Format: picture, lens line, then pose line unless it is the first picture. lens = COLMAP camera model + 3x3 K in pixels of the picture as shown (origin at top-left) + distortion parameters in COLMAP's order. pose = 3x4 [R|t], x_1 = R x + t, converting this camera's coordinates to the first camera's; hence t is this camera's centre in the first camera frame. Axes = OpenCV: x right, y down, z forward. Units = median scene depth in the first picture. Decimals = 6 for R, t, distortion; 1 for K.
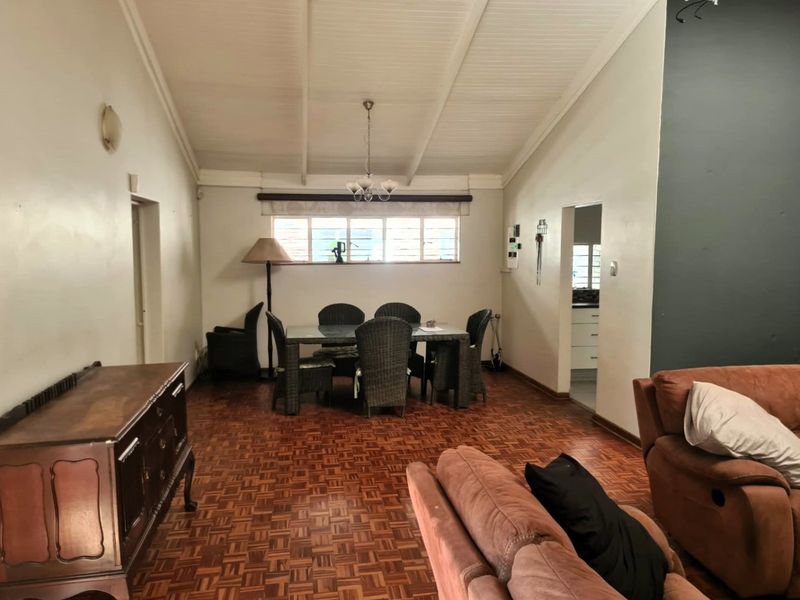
lens RADIAL K [[609.0, 0, 396.7], [0, 609.0, 304.0], [0, 0, 1]] dist [0.052529, -0.035990]
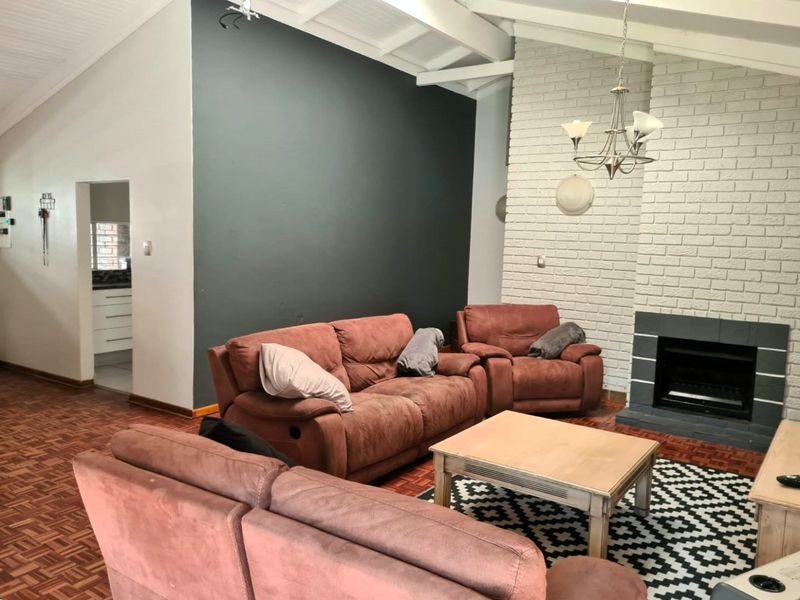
lens RADIAL K [[609.0, 0, 396.7], [0, 609.0, 304.0], [0, 0, 1]] dist [0.052529, -0.035990]
pose [[0.691921, -0.063144, 0.719207, -0.101386], [0.040441, 0.997994, 0.048714, 0.001716], [-0.720840, -0.004621, 0.693086, 0.000220]]
